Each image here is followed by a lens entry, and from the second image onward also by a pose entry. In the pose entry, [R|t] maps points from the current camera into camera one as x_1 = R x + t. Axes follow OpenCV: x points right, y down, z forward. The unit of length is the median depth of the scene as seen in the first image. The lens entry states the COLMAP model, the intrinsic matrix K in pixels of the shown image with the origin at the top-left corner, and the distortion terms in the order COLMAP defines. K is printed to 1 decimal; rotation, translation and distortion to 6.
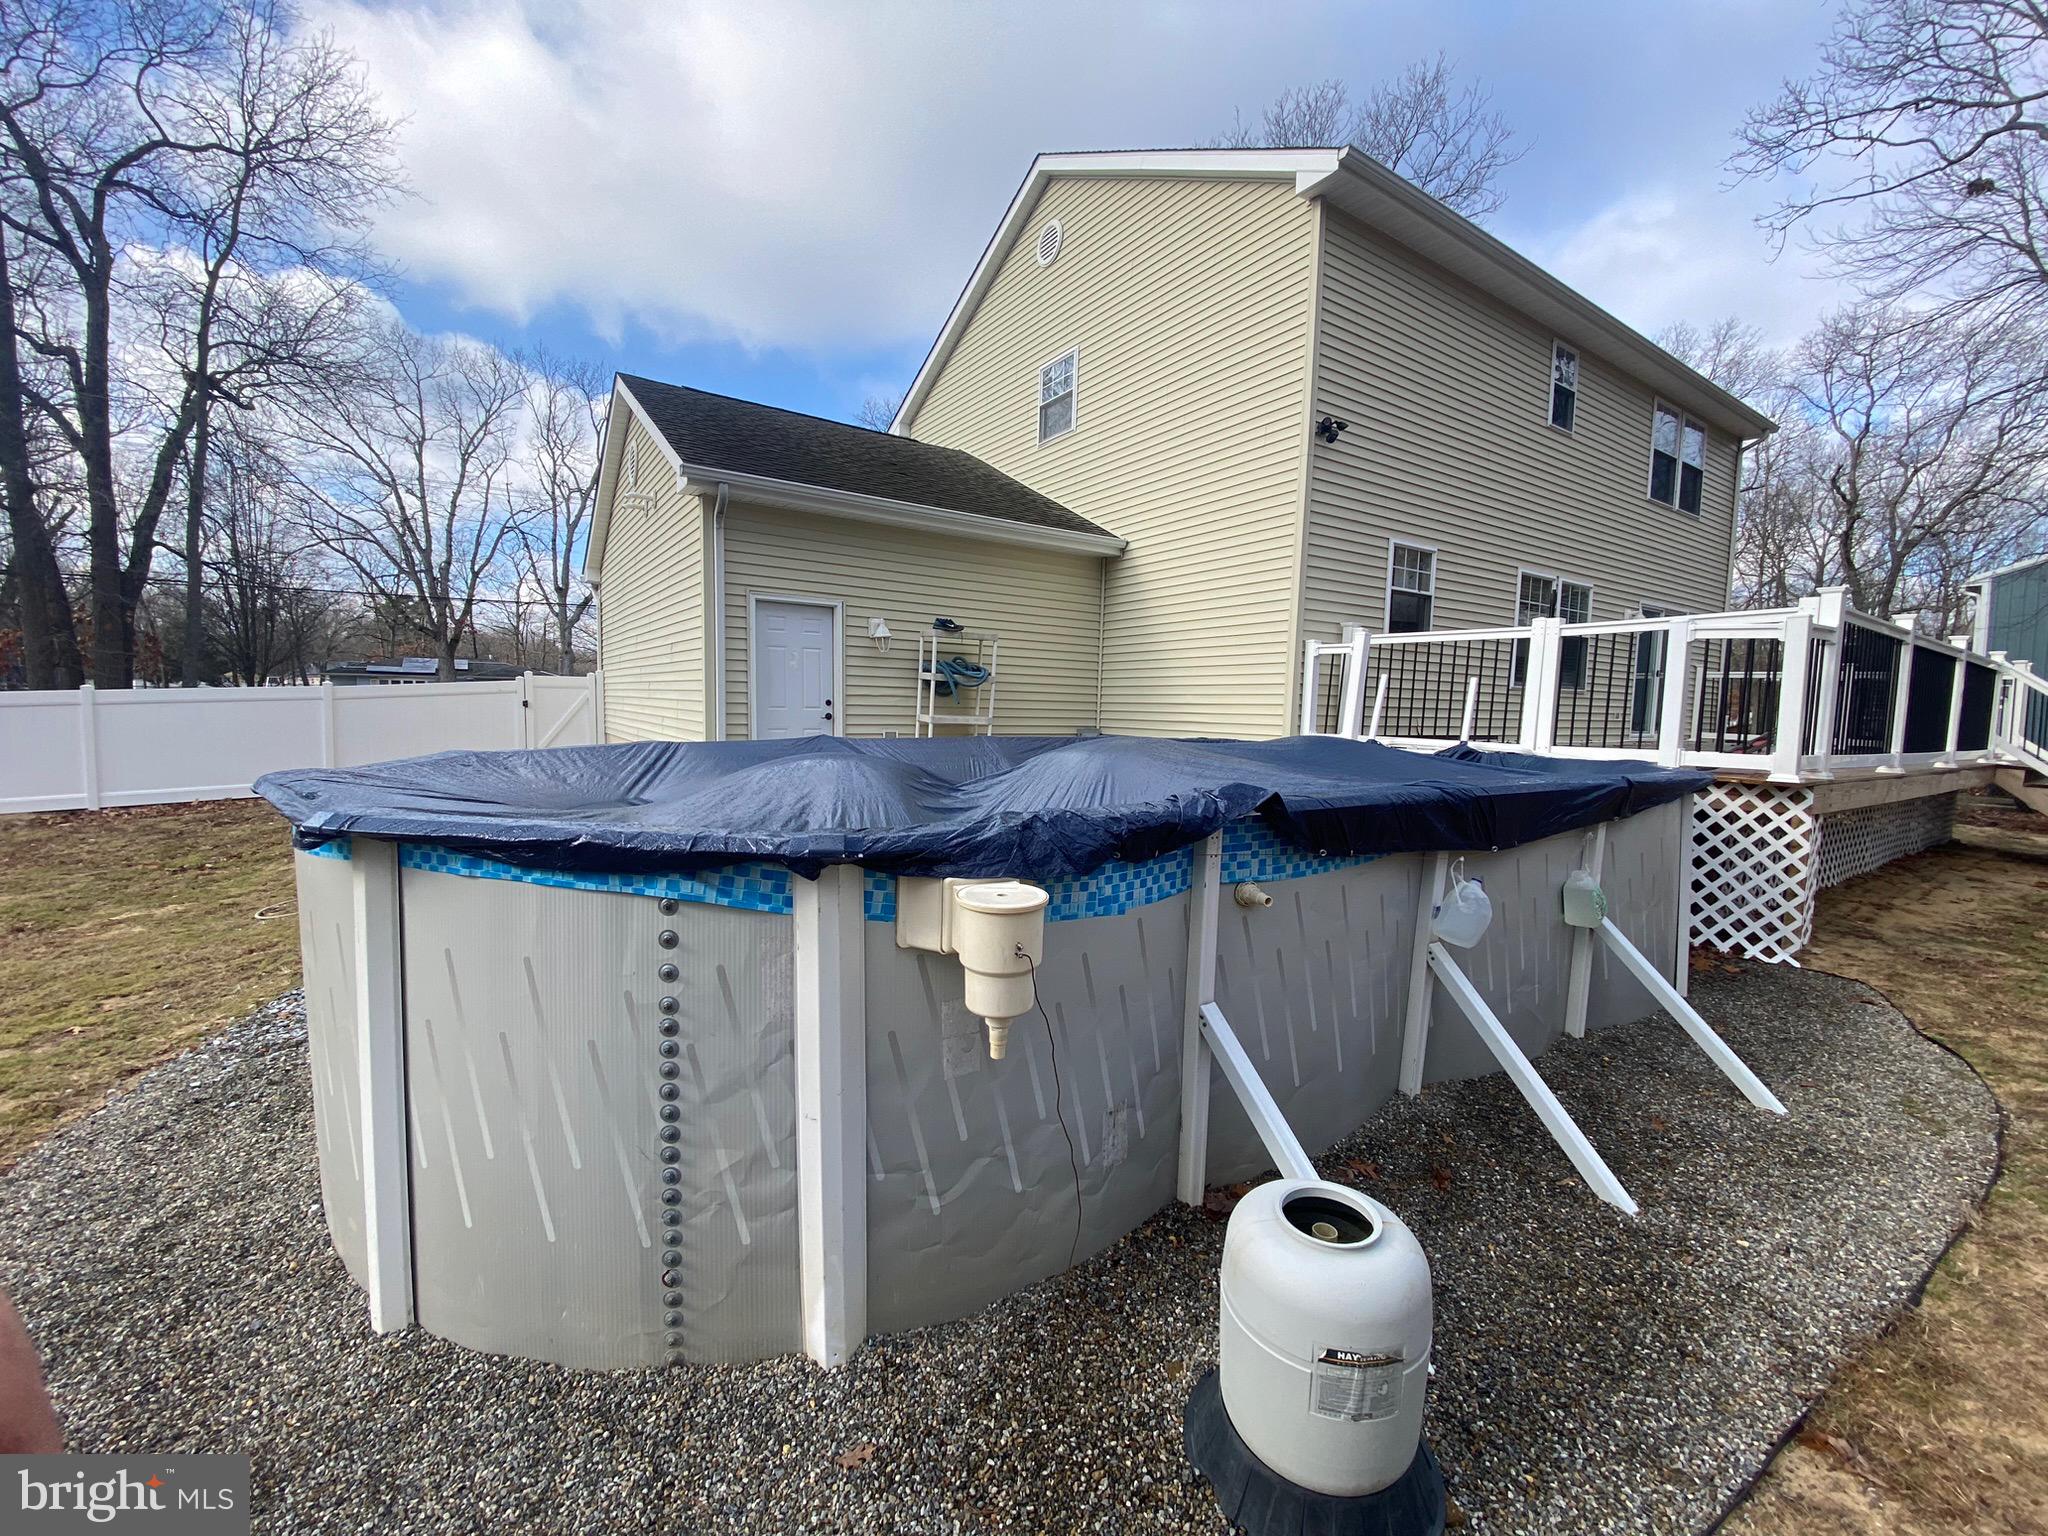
lens RADIAL K [[822.7, 0, 1011.3], [0, 822.7, 778.2], [0, 0, 1]] dist [-0.000541, -0.010410]
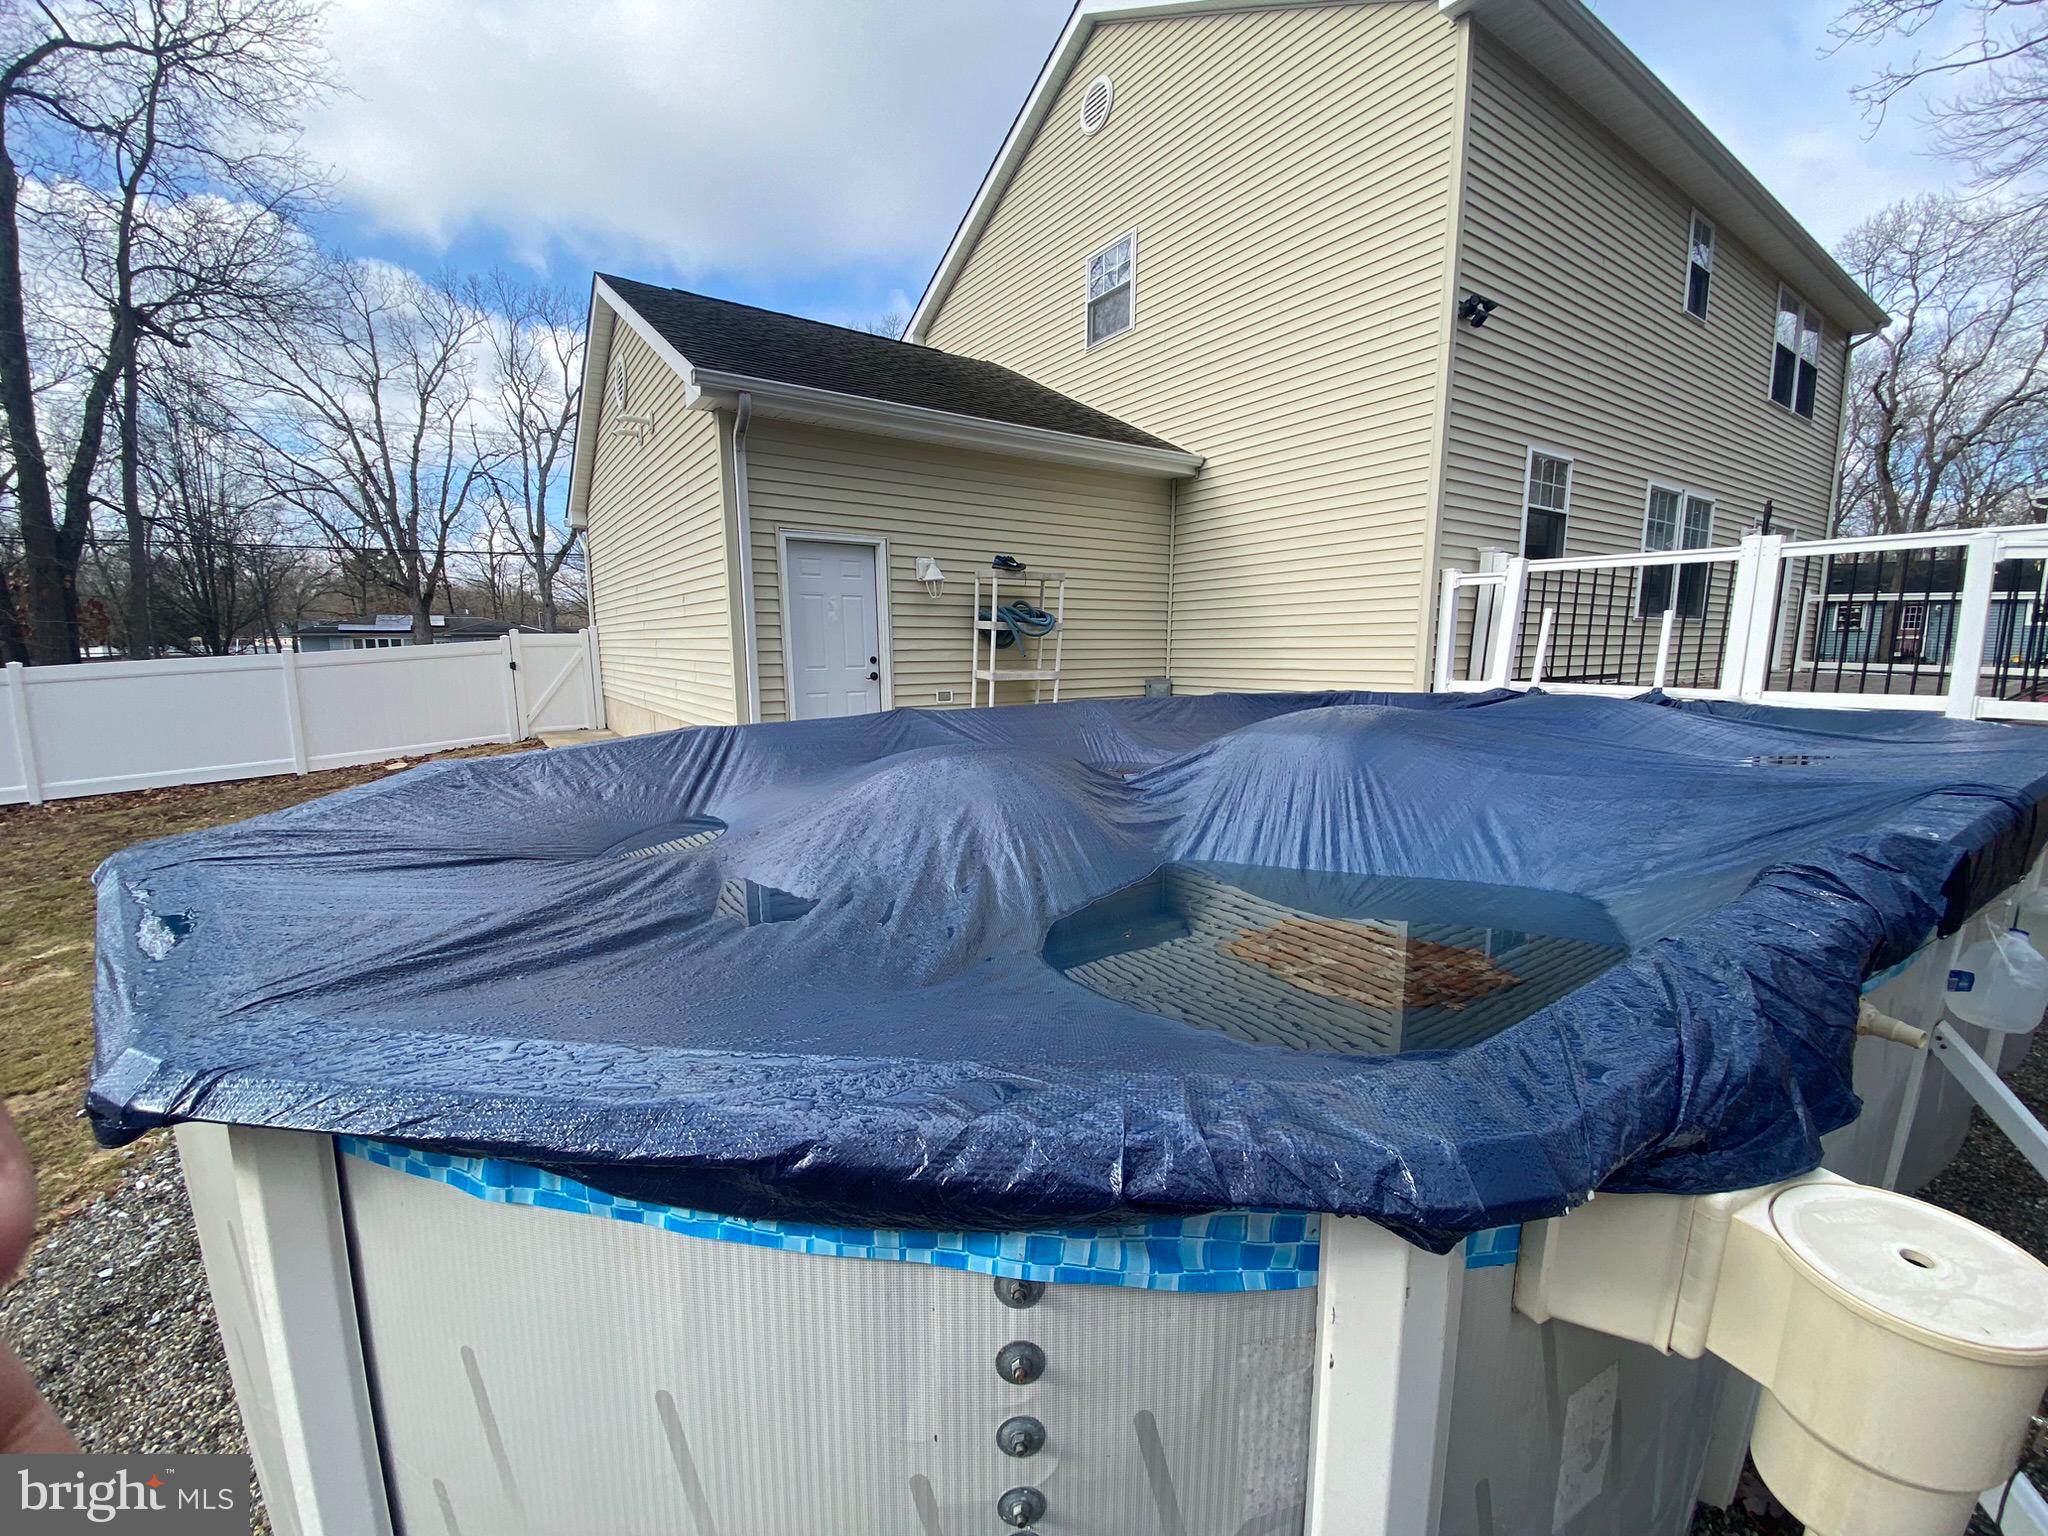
lens RADIAL K [[822.7, 0, 1010.5], [0, 822.7, 779.2], [0, 0, 1]] dist [-0.000541, -0.010410]
pose [[0.999511, -0.029787, 0.009472, -0.073550], [0.029018, 0.996912, 0.072969, -0.020828], [-0.011616, -0.072658, 0.997289, 0.109271]]
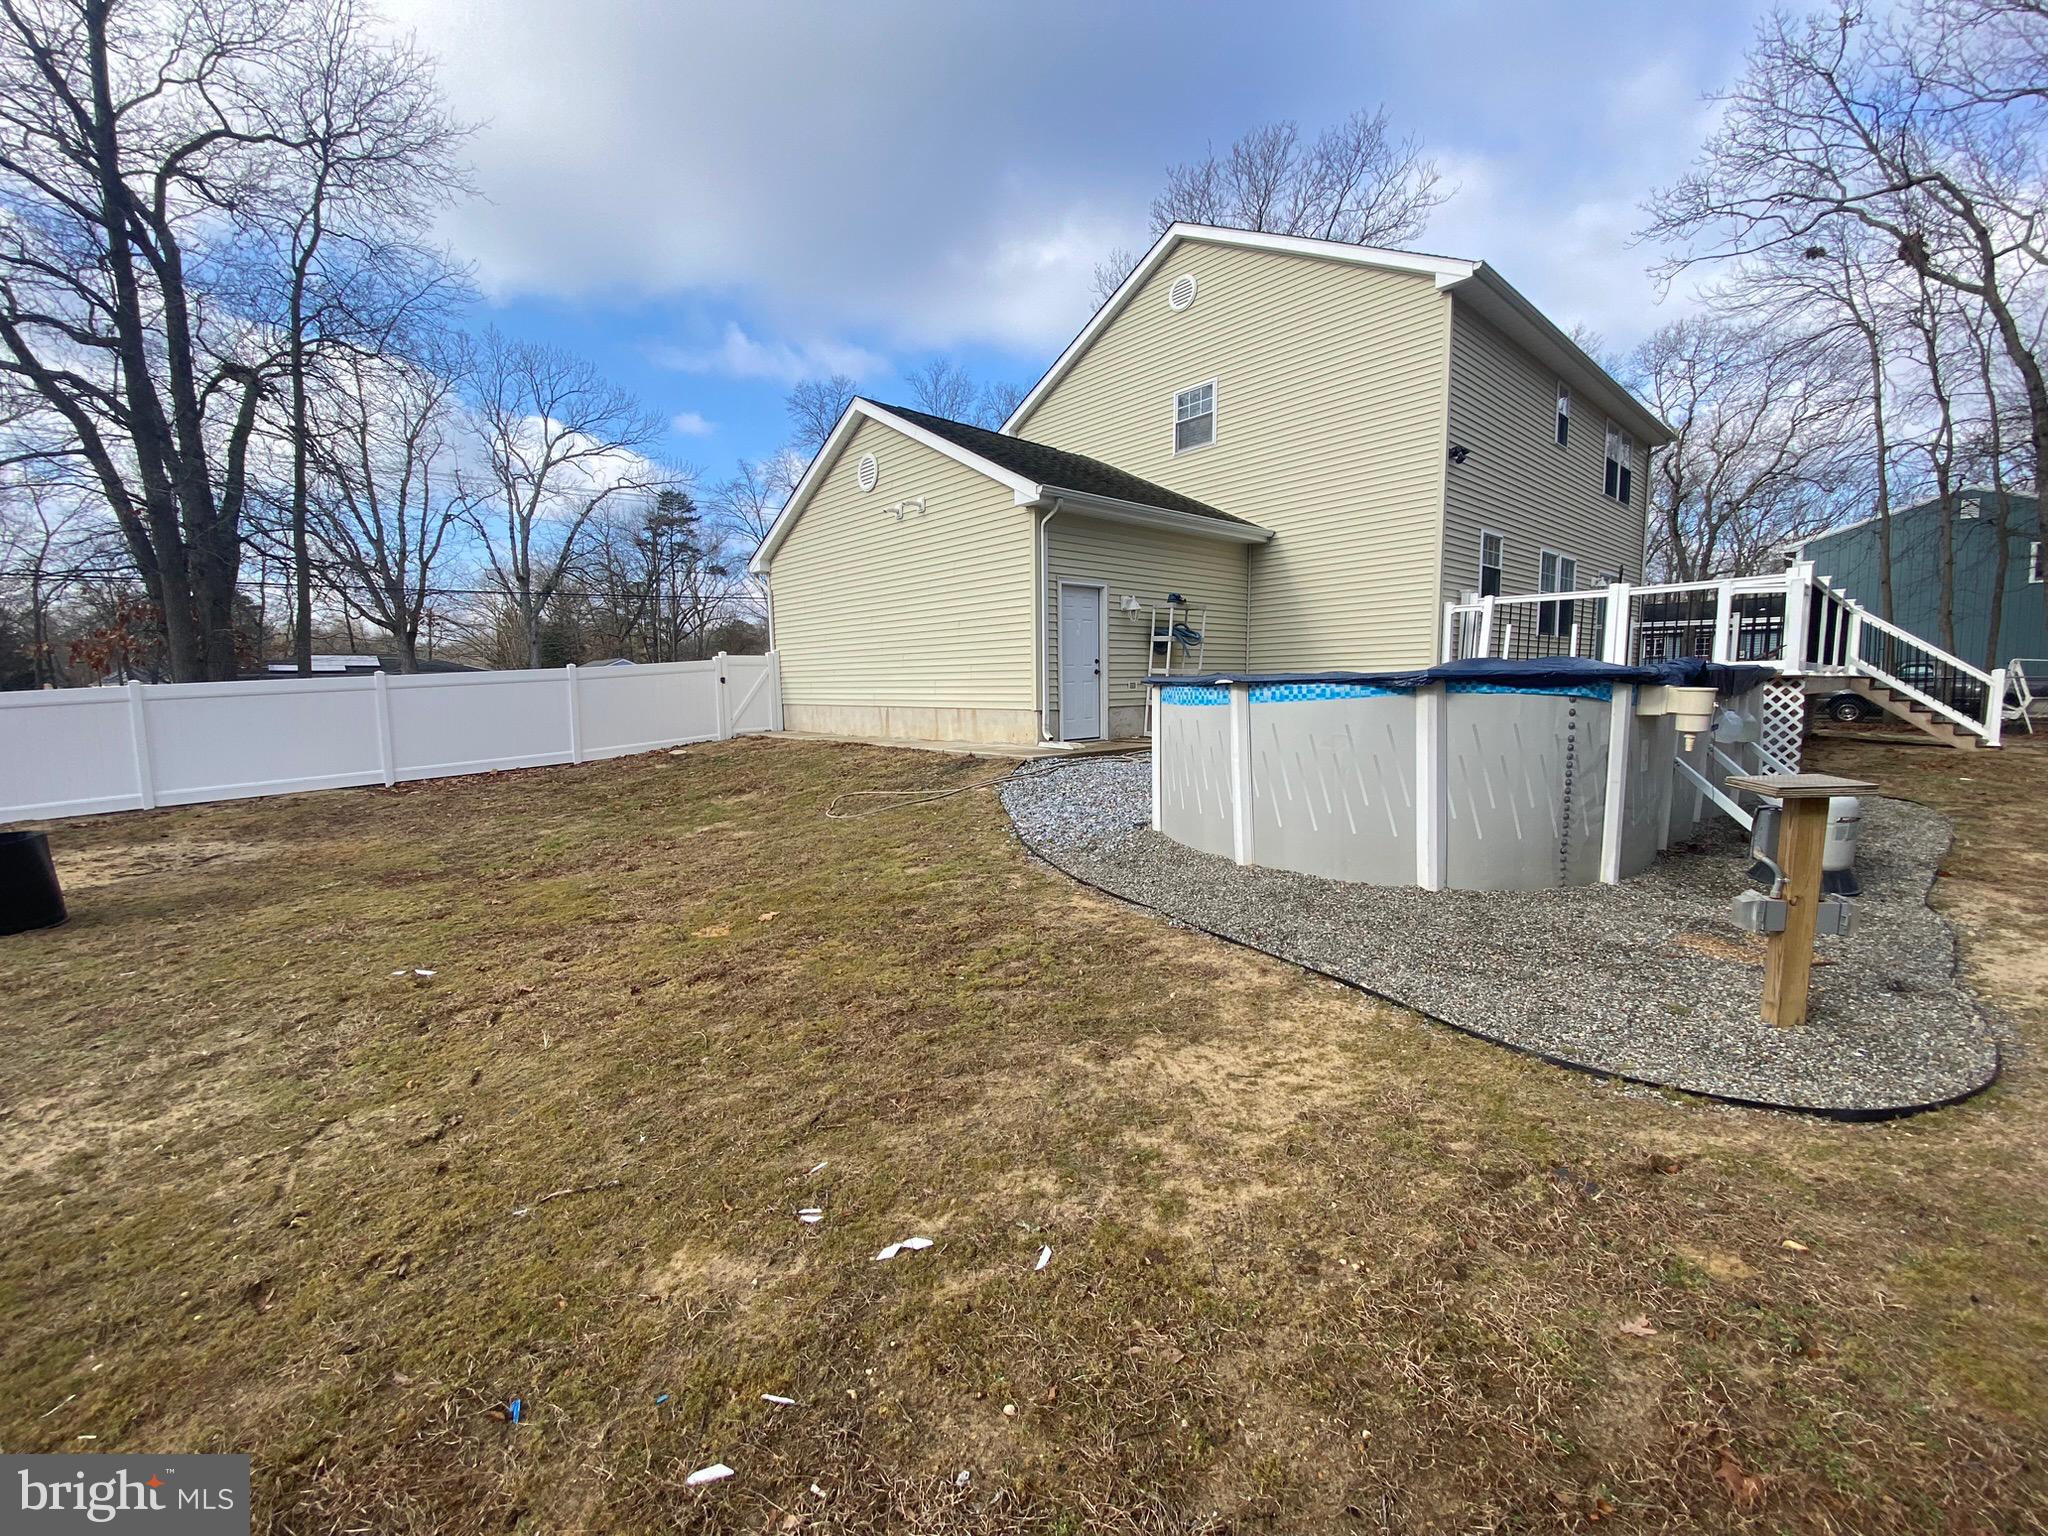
lens RADIAL K [[822.7, 0, 1010.1], [0, 822.7, 779.5], [0, 0, 1]] dist [-0.000541, -0.010410]
pose [[0.988654, -0.054325, 0.140041, -0.445456], [0.050710, 0.998285, 0.029262, 0.042389], [-0.141391, -0.021829, 0.989713, -0.228744]]
